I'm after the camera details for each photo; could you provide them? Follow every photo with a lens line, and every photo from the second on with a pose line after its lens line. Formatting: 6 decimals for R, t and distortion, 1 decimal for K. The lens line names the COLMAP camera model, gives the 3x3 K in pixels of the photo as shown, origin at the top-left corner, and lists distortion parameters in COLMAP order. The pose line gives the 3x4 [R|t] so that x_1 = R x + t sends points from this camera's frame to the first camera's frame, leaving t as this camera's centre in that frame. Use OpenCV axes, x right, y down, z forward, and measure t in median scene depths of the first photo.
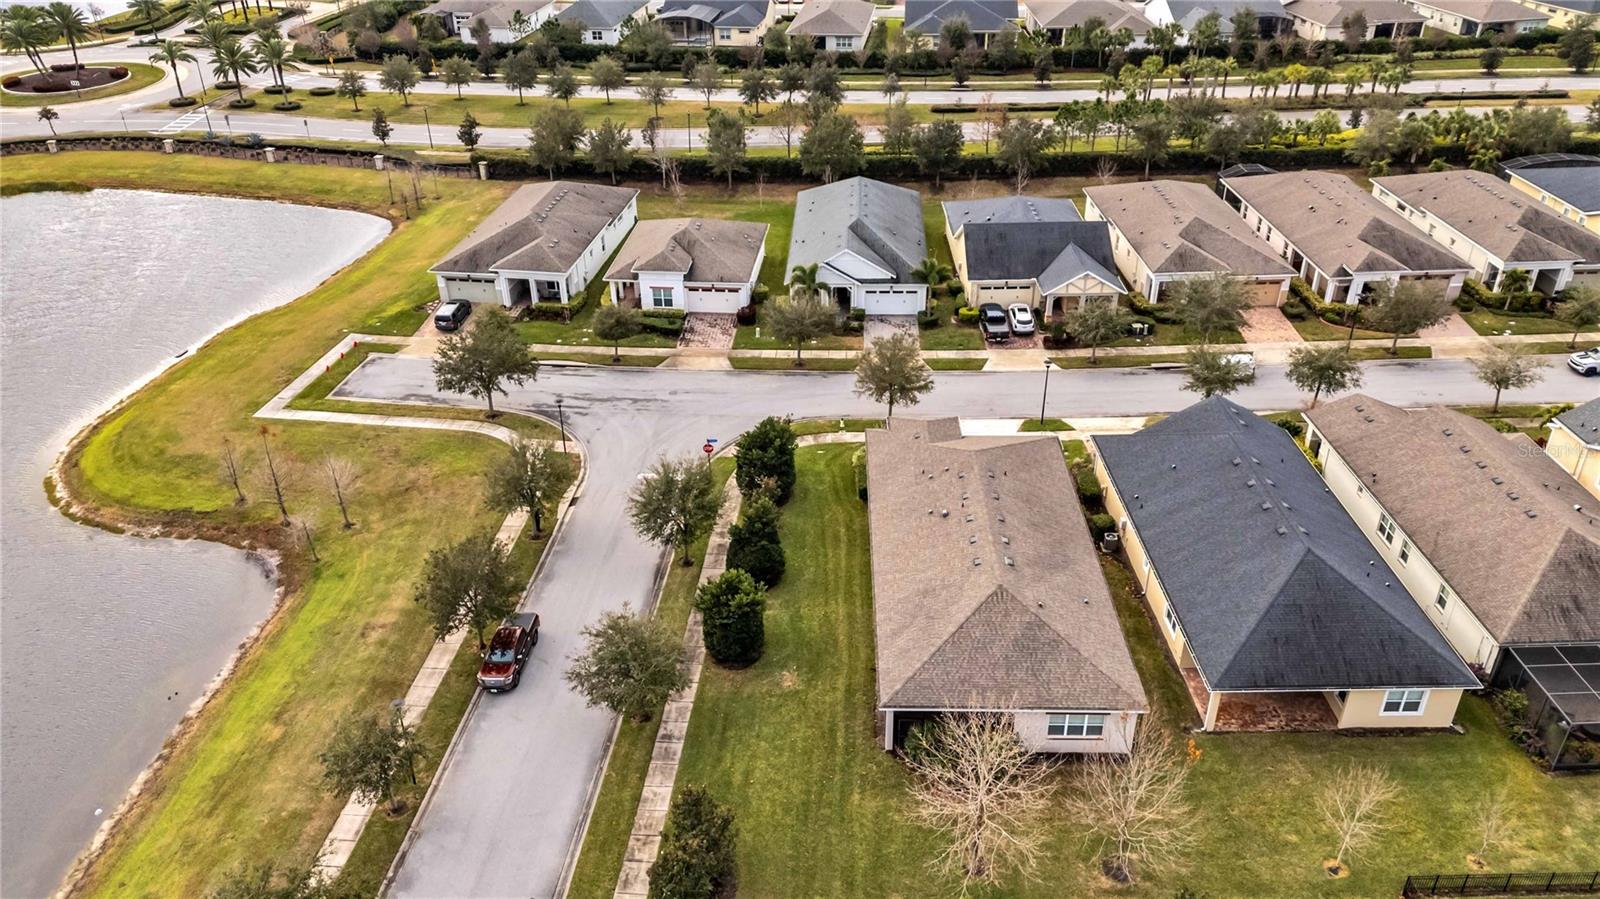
lens RADIAL K [[1164.0, 0, 800.0], [0, 1164.0, 449.5], [0, 0, 1]] dist [0.090834, -0.066948]
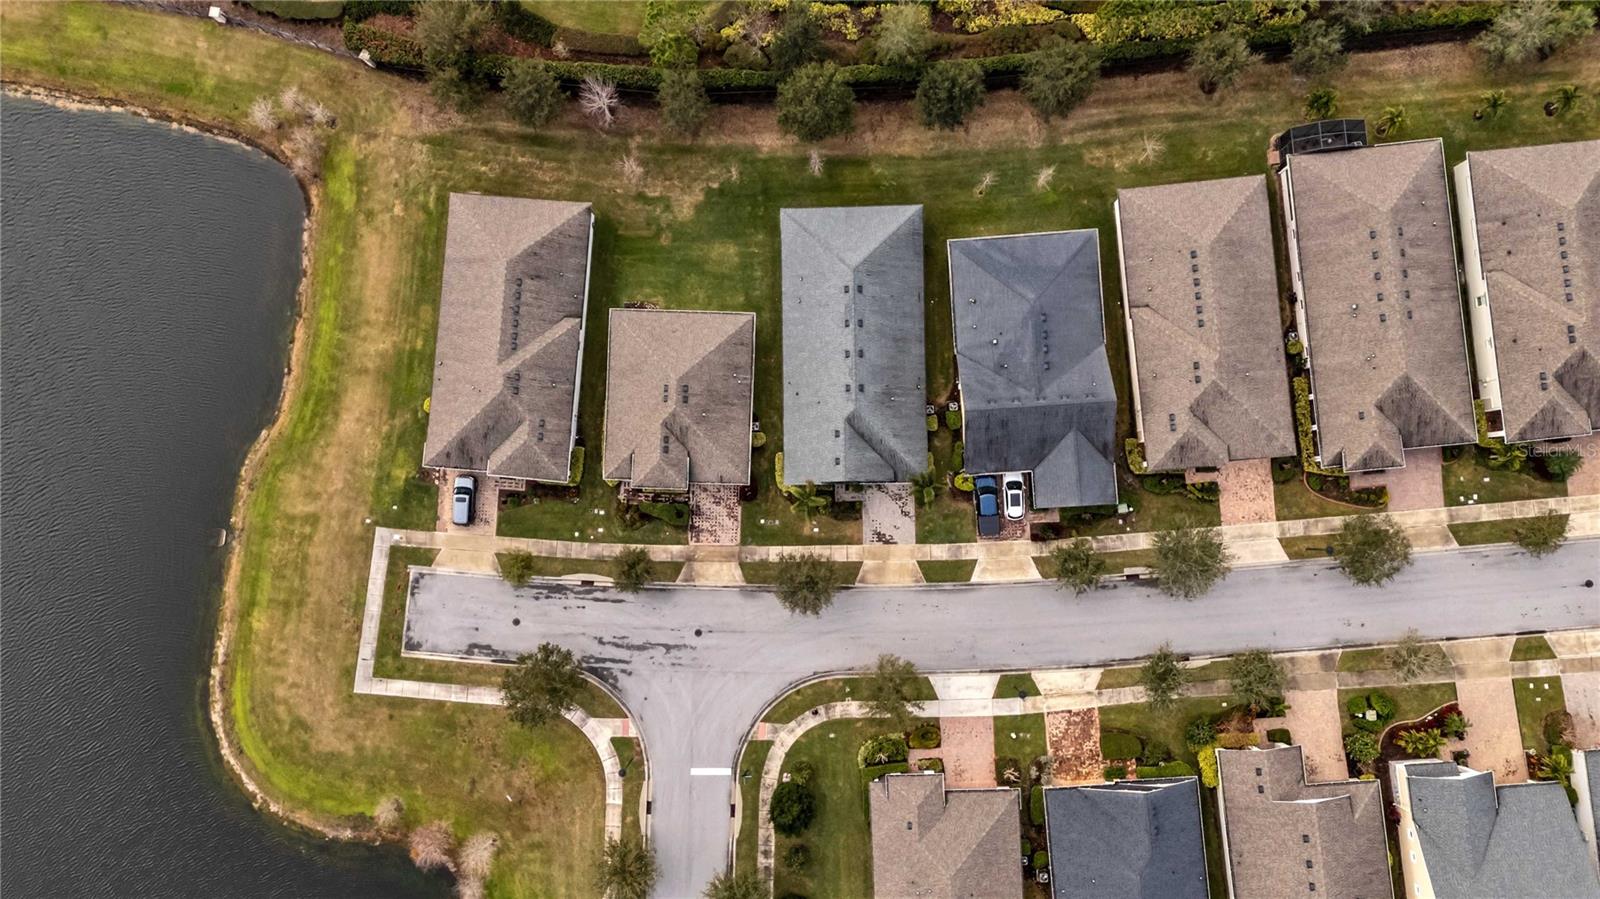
lens RADIAL K [[1100.2, 0, 800.0], [0, 1100.2, 449.5], [0, 0, 1]] dist [0.069825, -0.001478]
pose [[0.997719, -0.064659, -0.019406, 0.021945], [0.052646, 0.565277, 0.823219, -0.980528], [-0.042259, -0.822363, 0.567392, 0.498828]]
